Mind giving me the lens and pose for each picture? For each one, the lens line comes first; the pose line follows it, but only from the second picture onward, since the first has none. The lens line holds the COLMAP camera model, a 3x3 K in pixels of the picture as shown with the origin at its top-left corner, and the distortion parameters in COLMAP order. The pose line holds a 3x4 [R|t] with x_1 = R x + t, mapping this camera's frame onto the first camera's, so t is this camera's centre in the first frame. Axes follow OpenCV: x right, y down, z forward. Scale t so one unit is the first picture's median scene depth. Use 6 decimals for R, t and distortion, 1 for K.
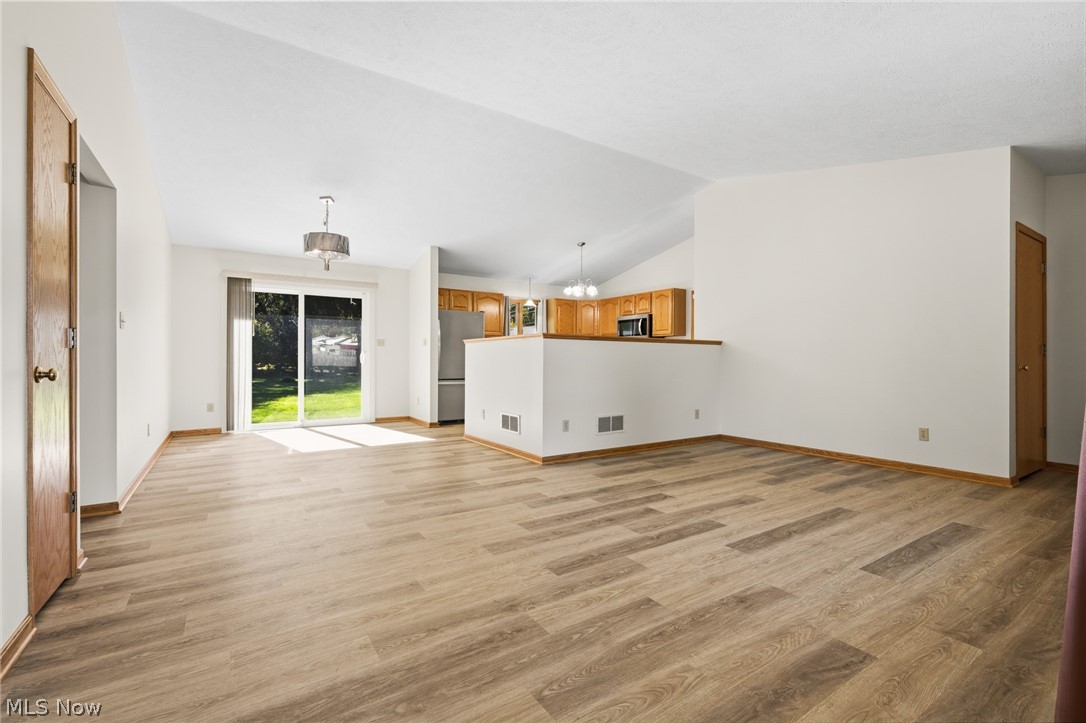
lens RADIAL K [[478.4, 0, 544.4], [0, 478.4, 358.4], [0, 0, 1]] dist [-0.000891, 0.000338]
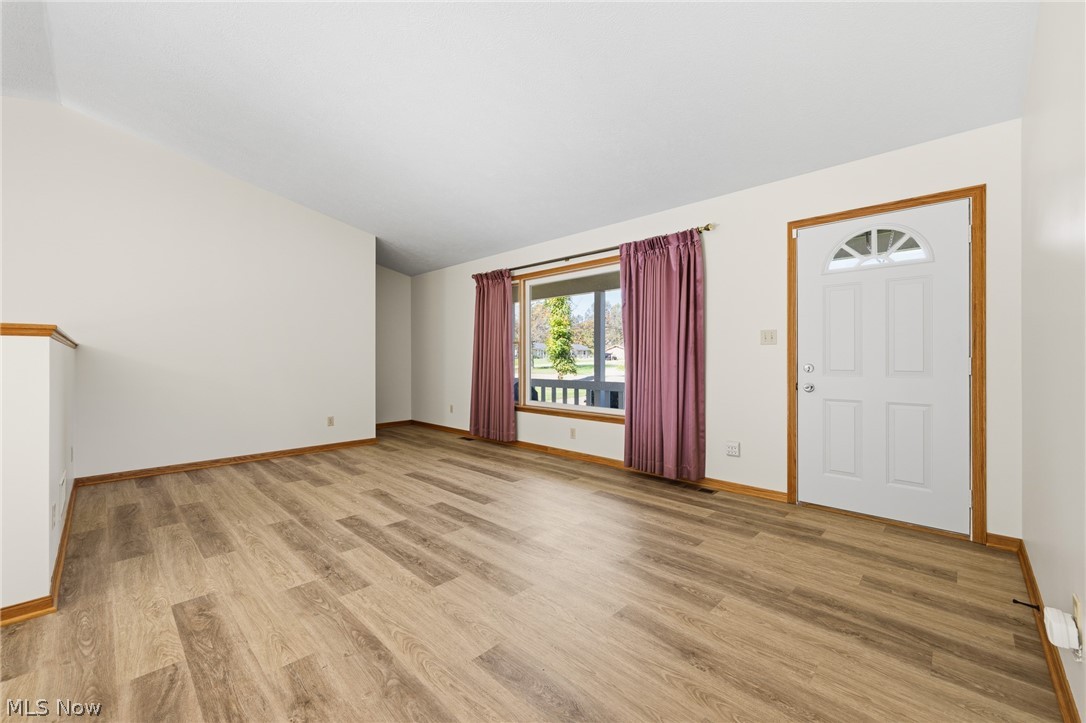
lens RADIAL K [[431.8, 0, 544.5], [0, 431.8, 359.9], [0, 0, 1]] dist [0.000828, 0.000155]
pose [[-0.212072, -0.005917, 0.977236, -0.679880], [-0.002330, 0.999982, 0.005549, -0.031235], [-0.977251, -0.001100, -0.212082, 0.831349]]
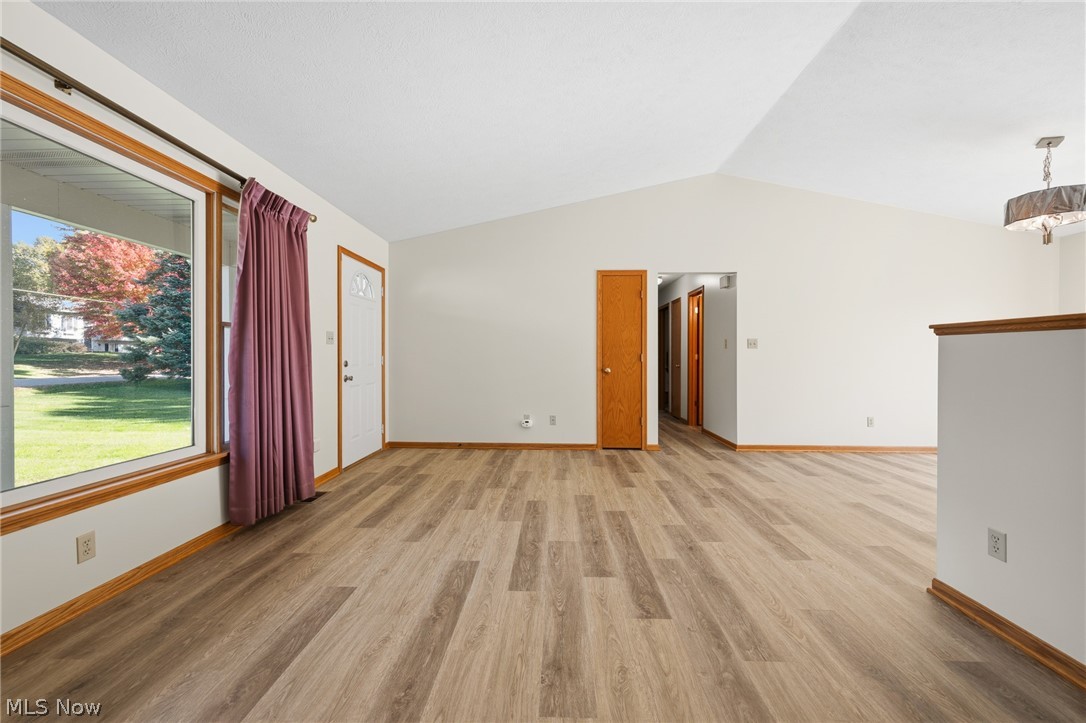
lens RADIAL K [[431.8, 0, 544.5], [0, 431.8, 359.9], [0, 0, 1]] dist [0.000828, 0.000155]
pose [[-0.579645, 0.004082, -0.814859, 0.784104], [0.000159, 0.999988, 0.004897, -0.026219], [0.814869, 0.002709, -0.579638, 1.239289]]
